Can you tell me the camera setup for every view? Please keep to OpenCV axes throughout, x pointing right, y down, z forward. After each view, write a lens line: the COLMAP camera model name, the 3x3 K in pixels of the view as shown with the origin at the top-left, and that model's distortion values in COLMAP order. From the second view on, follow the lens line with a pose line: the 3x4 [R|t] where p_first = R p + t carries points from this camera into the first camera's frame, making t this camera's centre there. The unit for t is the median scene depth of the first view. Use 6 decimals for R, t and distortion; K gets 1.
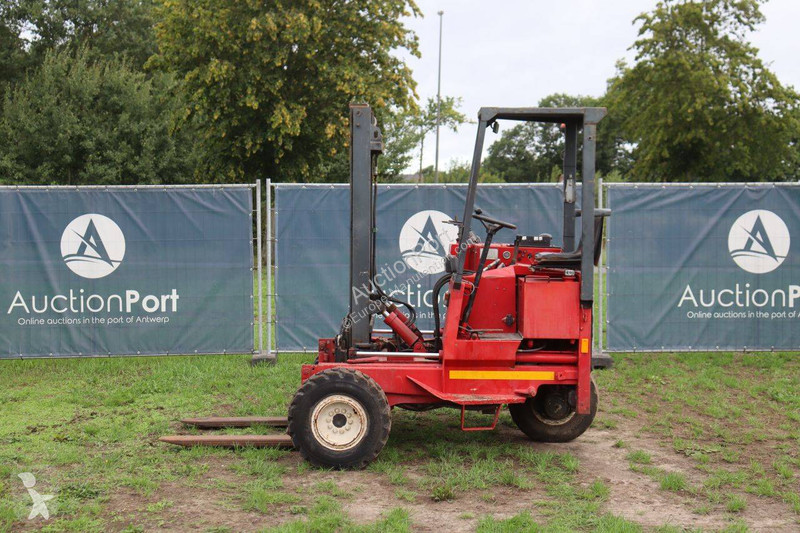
lens RADIAL K [[1151.6, 0, 400.0], [0, 1151.6, 266.5], [0, 0, 1]] dist [0.066521, -0.037005]
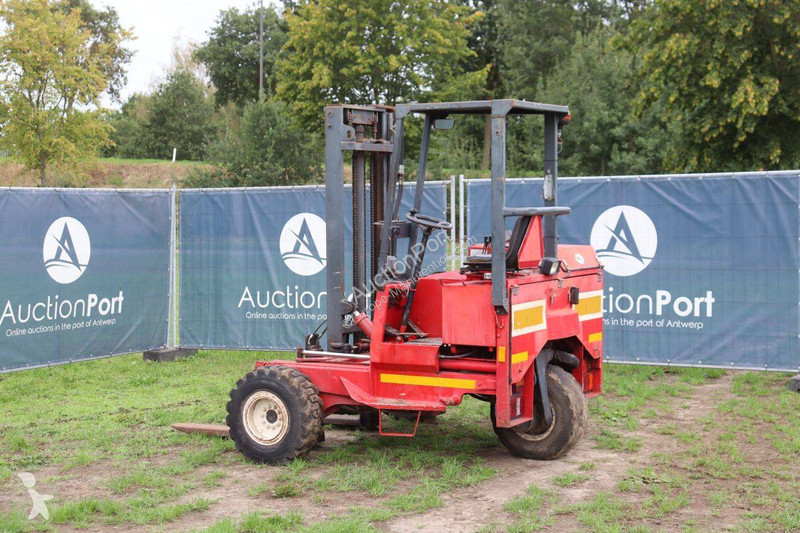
lens RADIAL K [[1308.6, 0, 417.4], [0, 1308.6, 266.9], [0, 0, 1]] dist [0.127146, 0.120407]
pose [[0.875781, 0.011526, -0.482572, 0.386282], [-0.010652, 0.999933, 0.004551, -0.003807], [0.482592, 0.001155, 0.875845, 0.024108]]
